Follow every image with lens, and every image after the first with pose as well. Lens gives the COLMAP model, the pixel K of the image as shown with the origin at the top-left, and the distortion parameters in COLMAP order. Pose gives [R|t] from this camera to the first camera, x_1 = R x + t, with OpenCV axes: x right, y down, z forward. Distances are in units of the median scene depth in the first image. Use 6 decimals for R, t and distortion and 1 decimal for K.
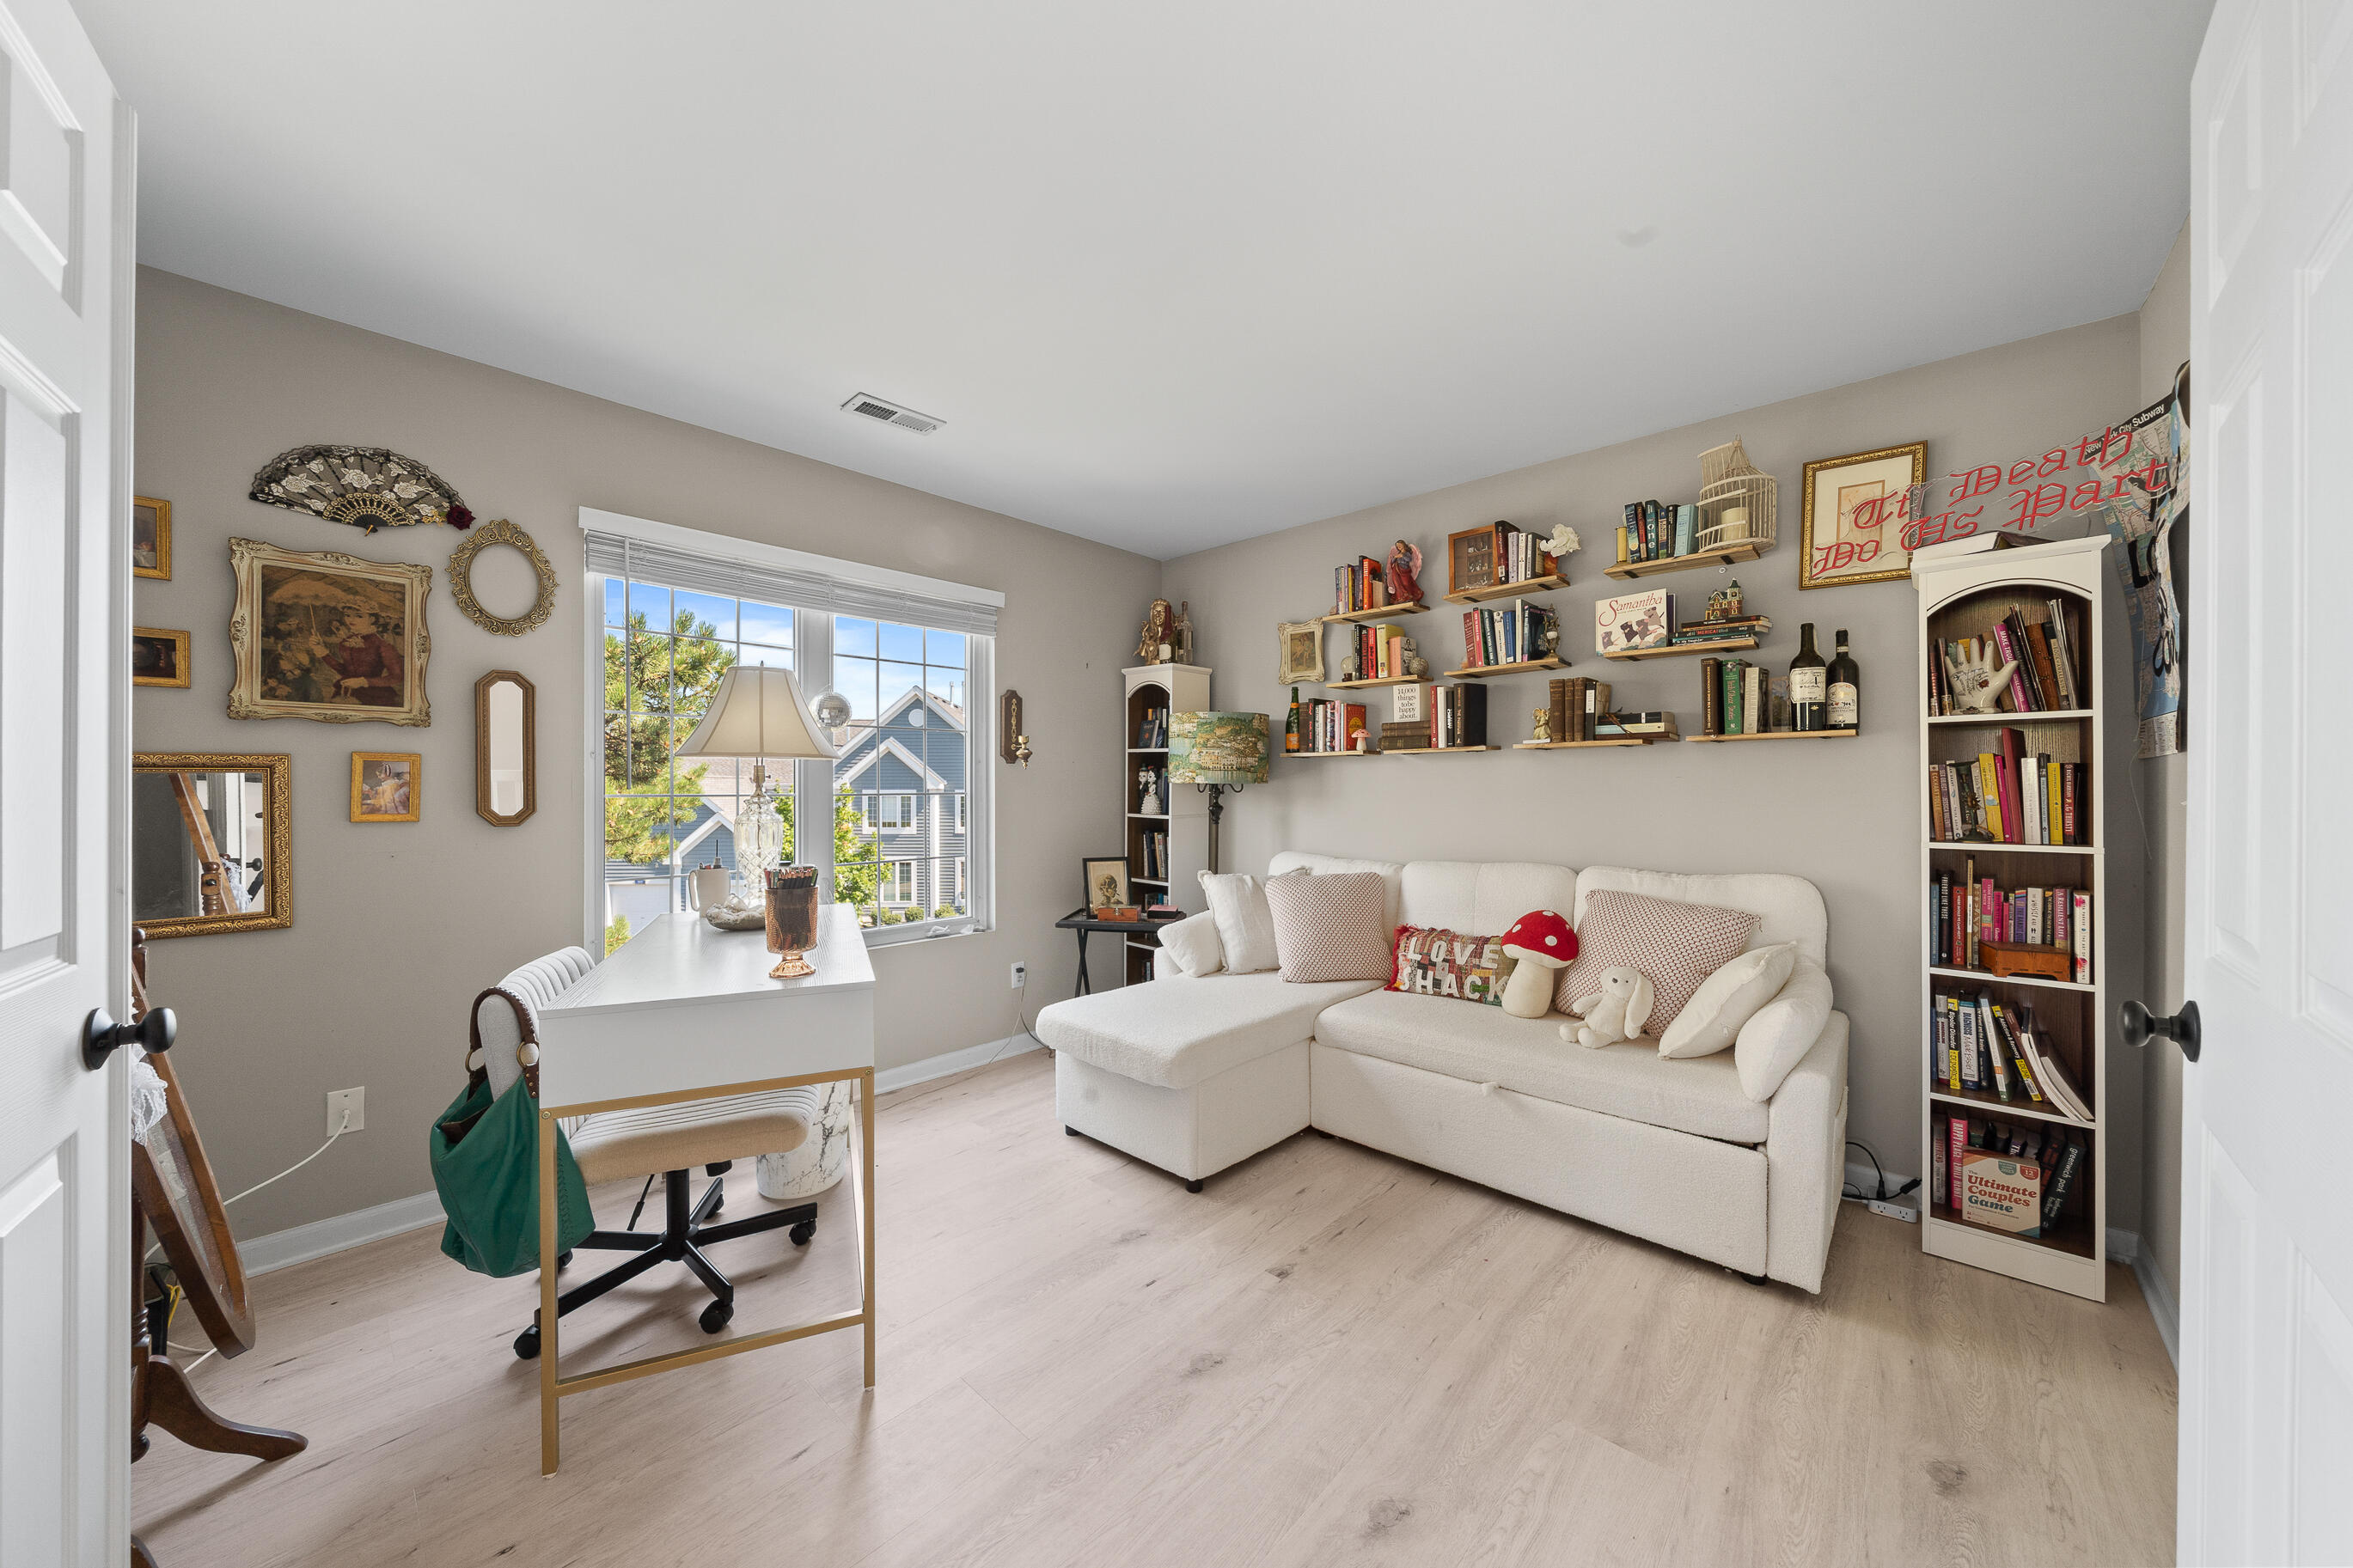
lens RADIAL K [[825.5, 0, 1169.1], [0, 825.5, 788.1], [0, 0, 1]] dist [-0.003106, -0.000122]
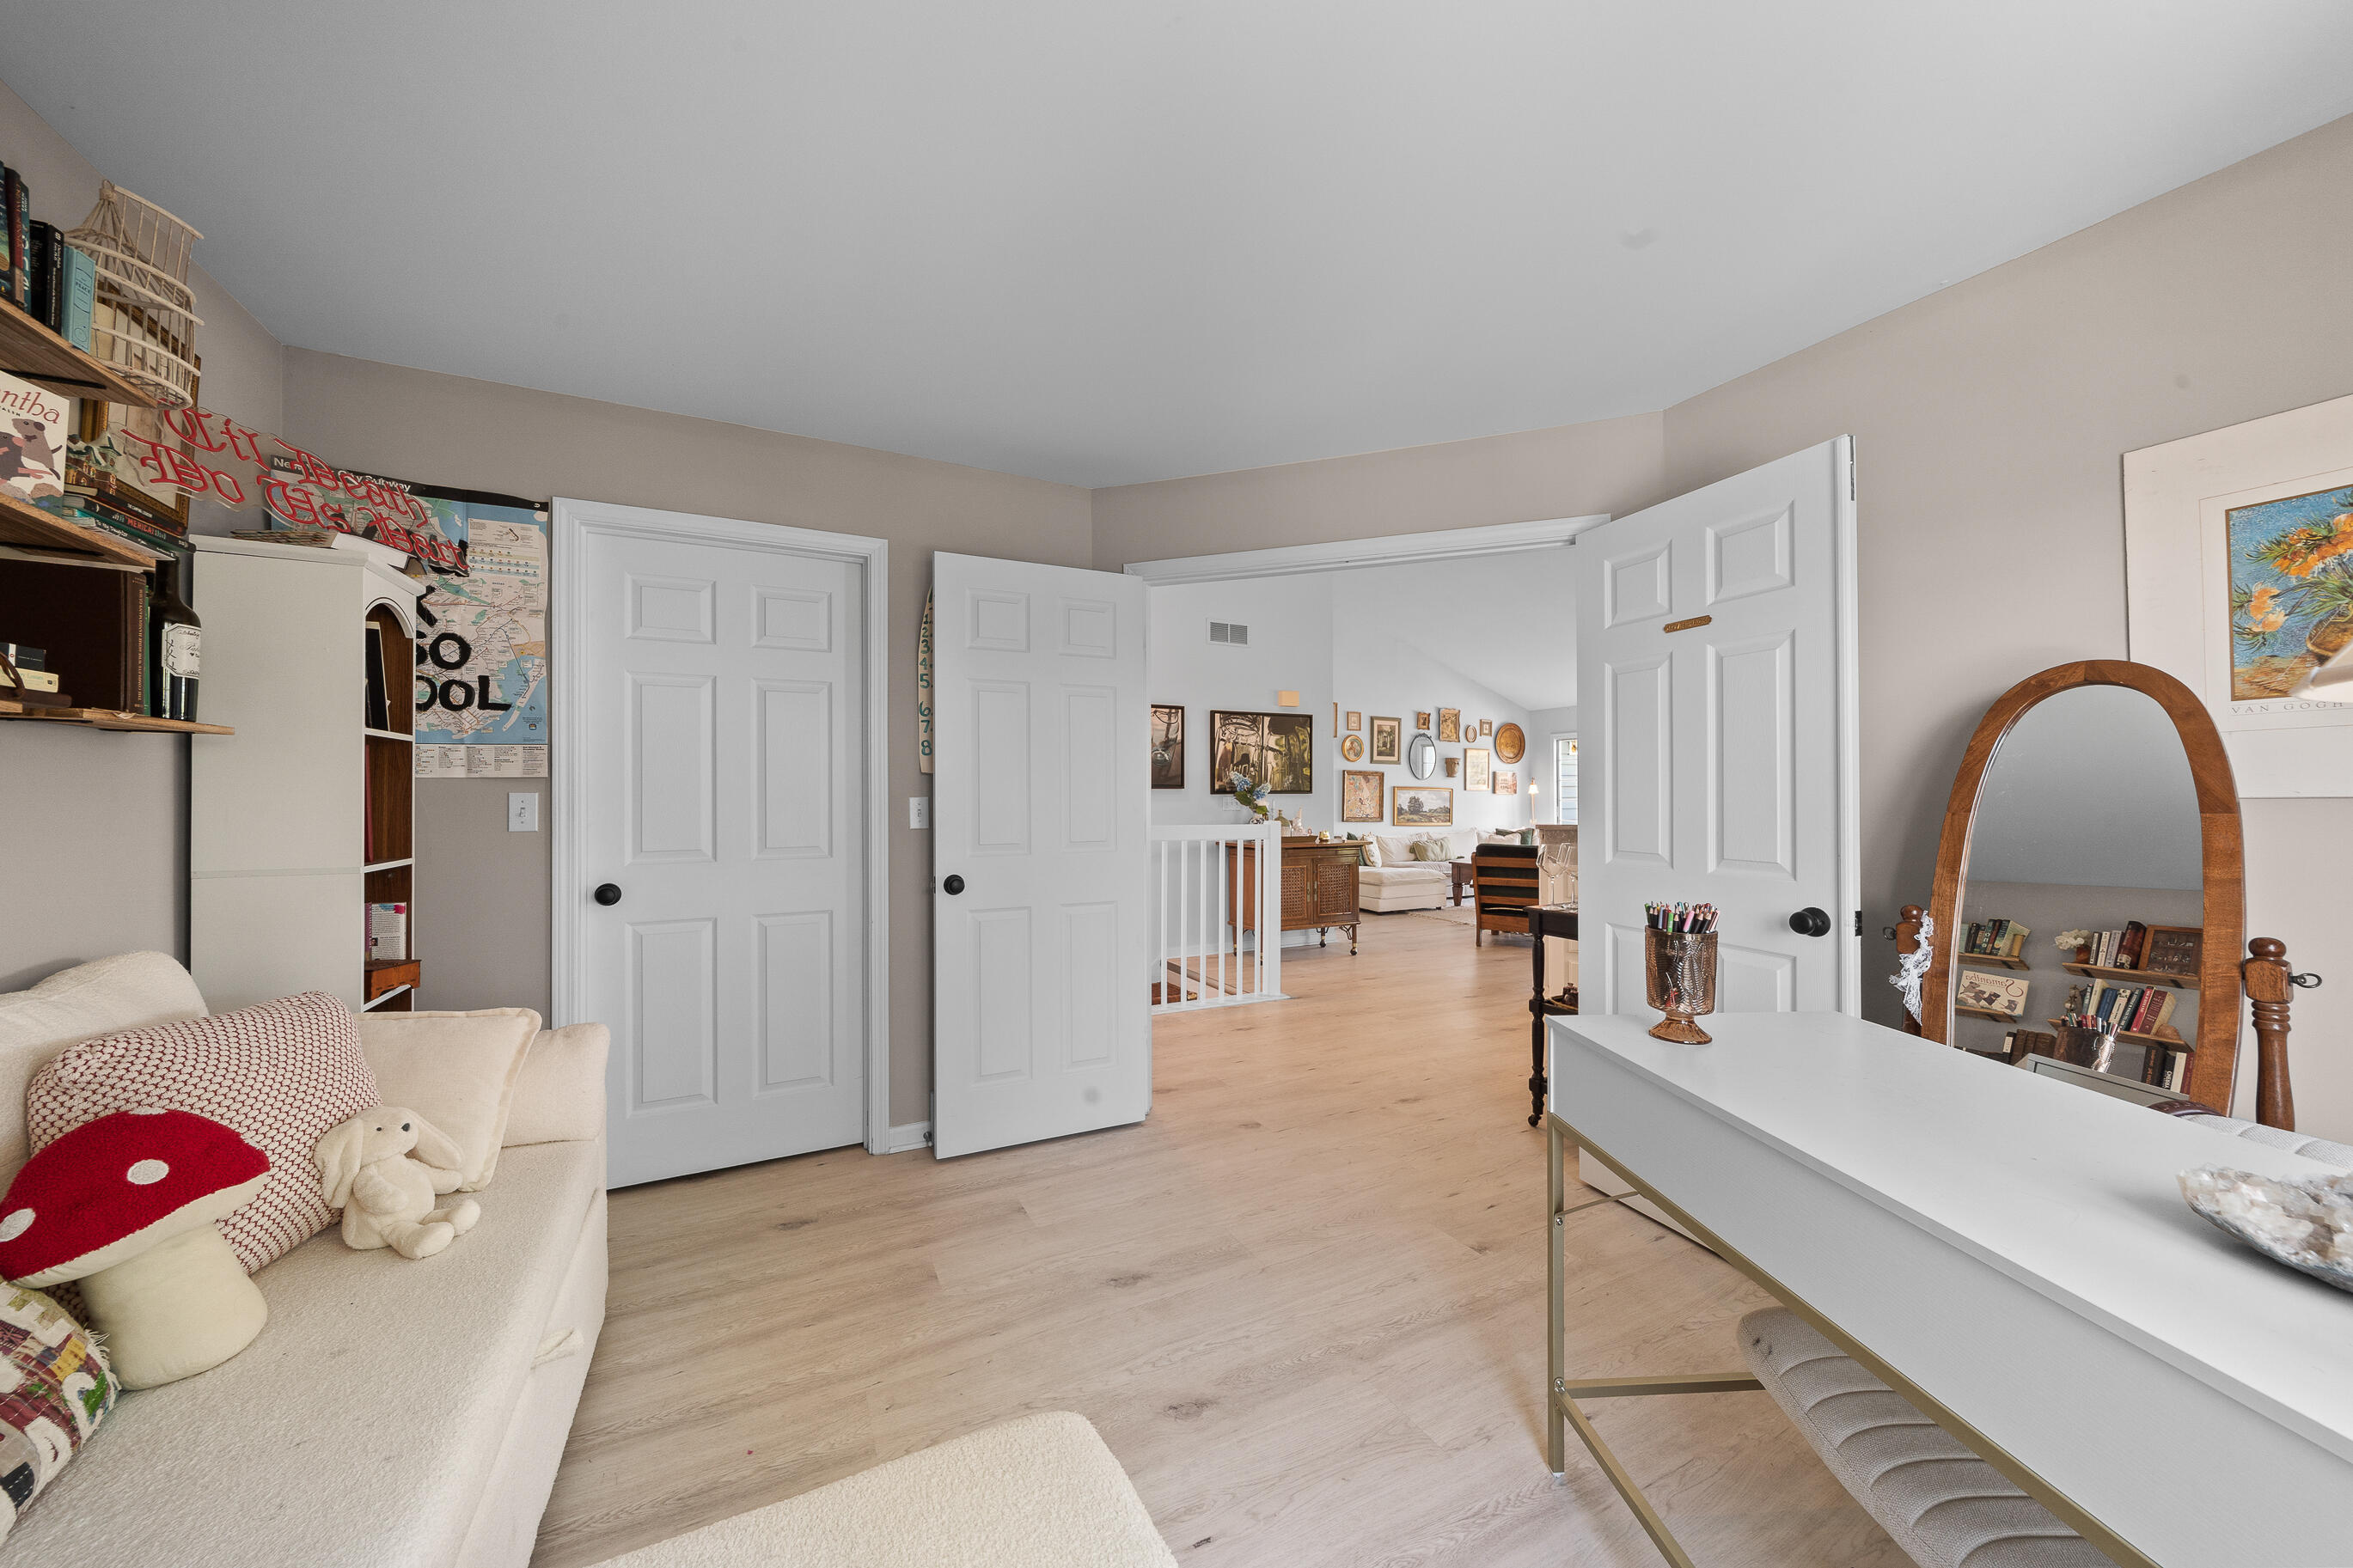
lens RADIAL K [[815.0, 0, 1174.4], [0, 815.0, 799.1], [0, 0, 1]] dist [-0.003045, 0.000096]
pose [[-0.938794, 0.002261, 0.344472, -0.169435], [0.004407, 0.999975, 0.005447, -0.007520], [-0.344451, 0.006632, -0.938781, 1.190215]]
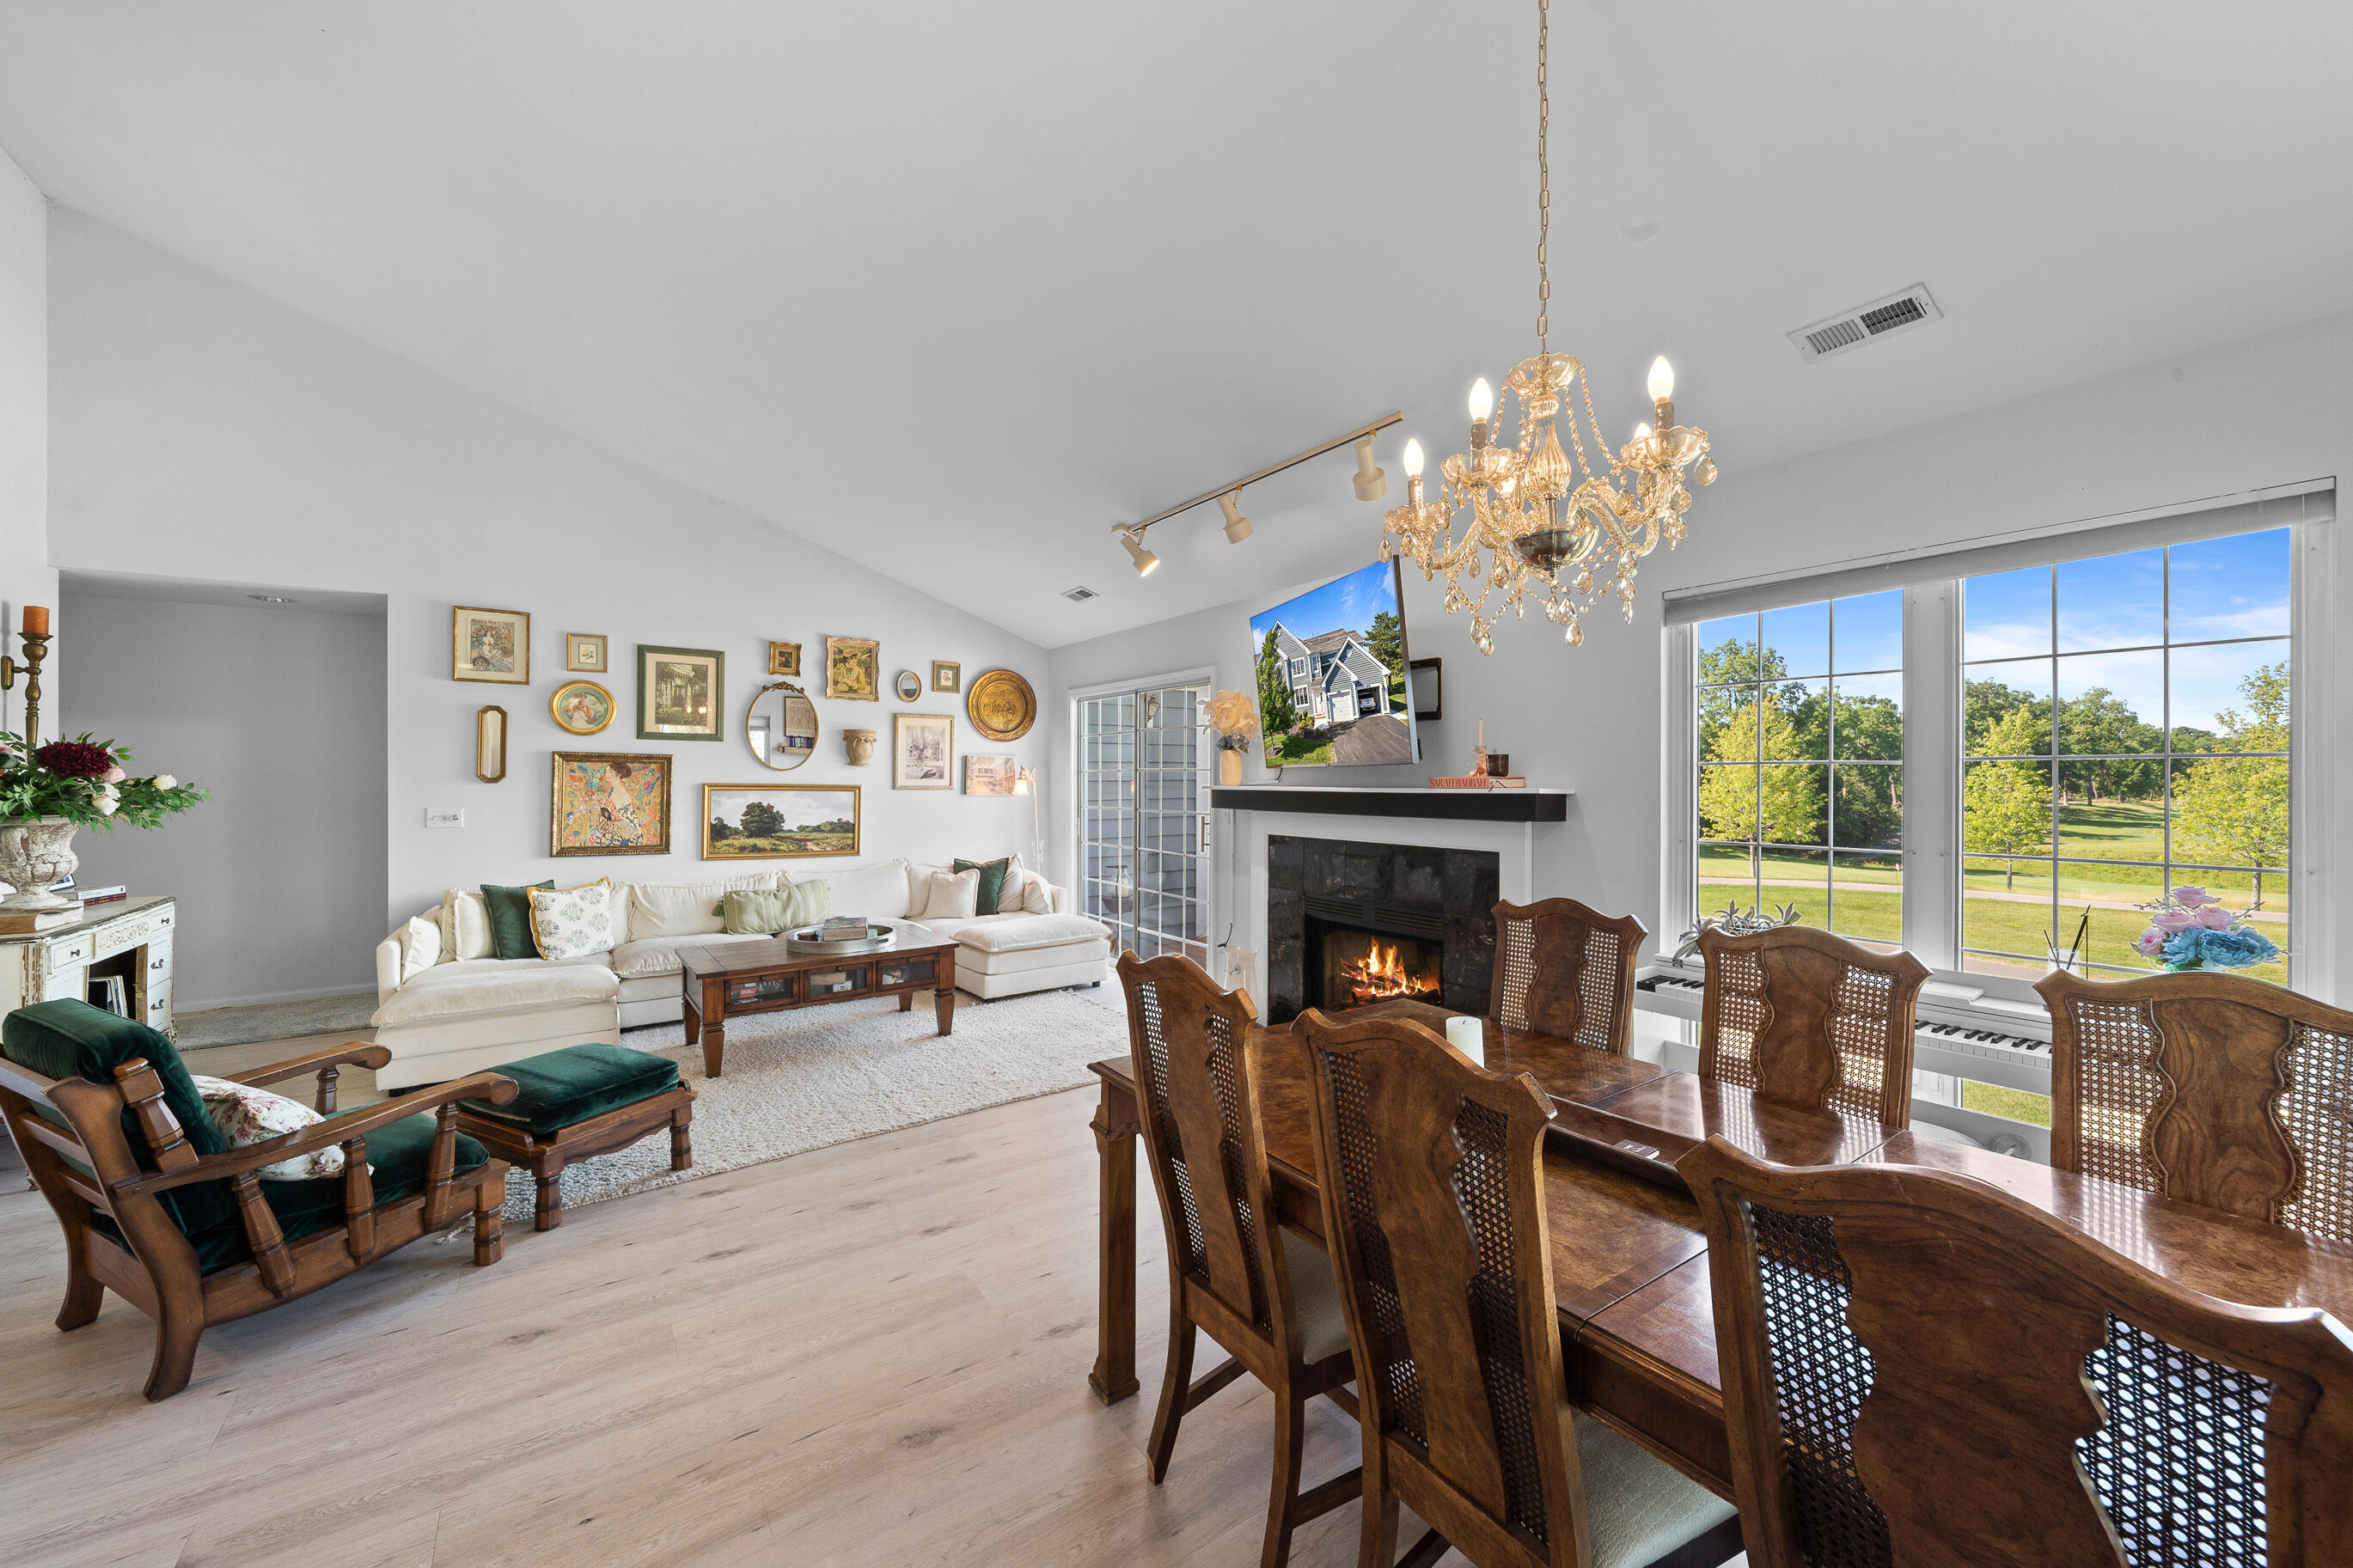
lens RADIAL K [[903.2, 0, 1178.2], [0, 903.2, 778.8], [0, 0, 1]] dist [0.000600, -0.000018]
pose [[-0.976934, -0.001246, 0.213538, -1.383213], [0.000288, 0.999974, 0.007155, -0.067554], [-0.213541, 0.007051, -0.976909, -0.841009]]
